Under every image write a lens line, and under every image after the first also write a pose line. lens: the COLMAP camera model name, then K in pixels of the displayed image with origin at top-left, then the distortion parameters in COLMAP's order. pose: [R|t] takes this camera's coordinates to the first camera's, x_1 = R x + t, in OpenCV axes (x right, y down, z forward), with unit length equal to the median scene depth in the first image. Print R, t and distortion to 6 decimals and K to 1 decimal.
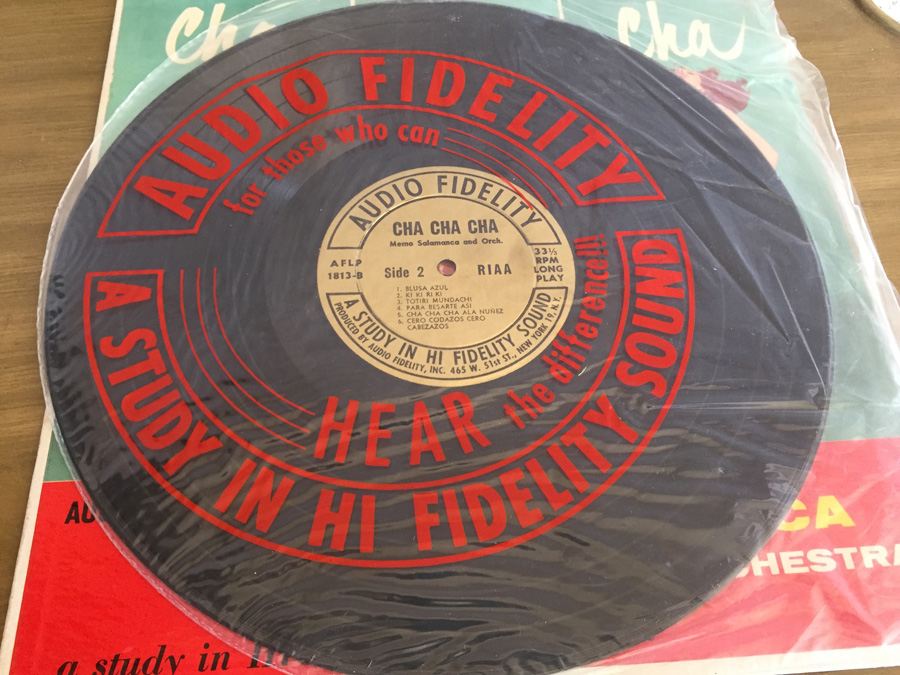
lens RADIAL K [[762.5, 0, 456.6], [0, 762.5, 340.2], [0, 0, 1]] dist [0.047756, 0.003571]
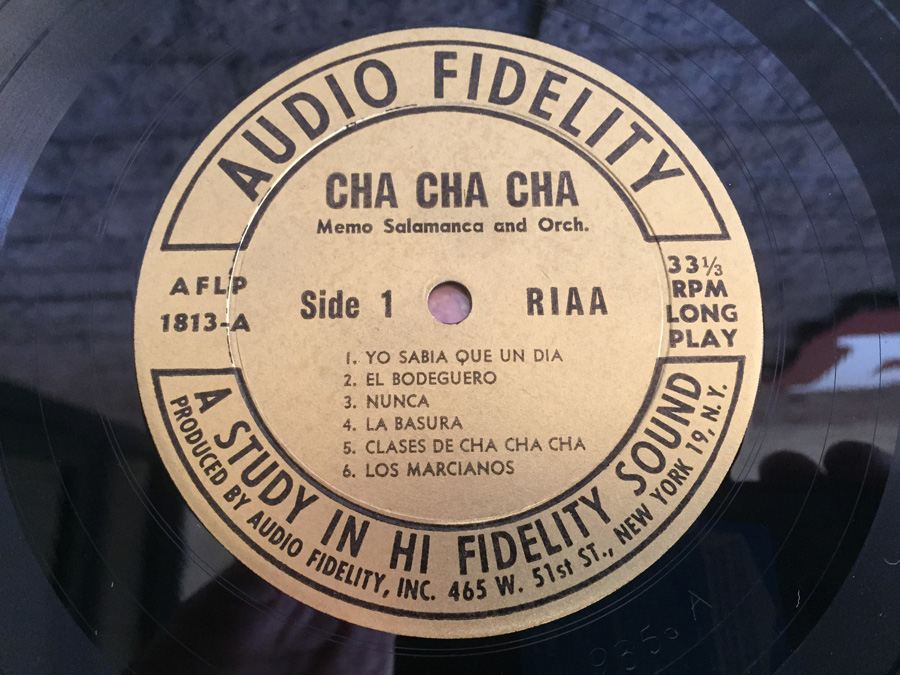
lens RADIAL K [[762.5, 0, 477.3], [0, 762.5, 356.8], [0, 0, 1]] dist [0.047756, 0.003571]
pose [[0.999134, 0.019294, -0.036872, 0.018940], [-0.009972, 0.971214, 0.238001, -0.170042], [0.040403, -0.237427, 0.970565, 0.612182]]
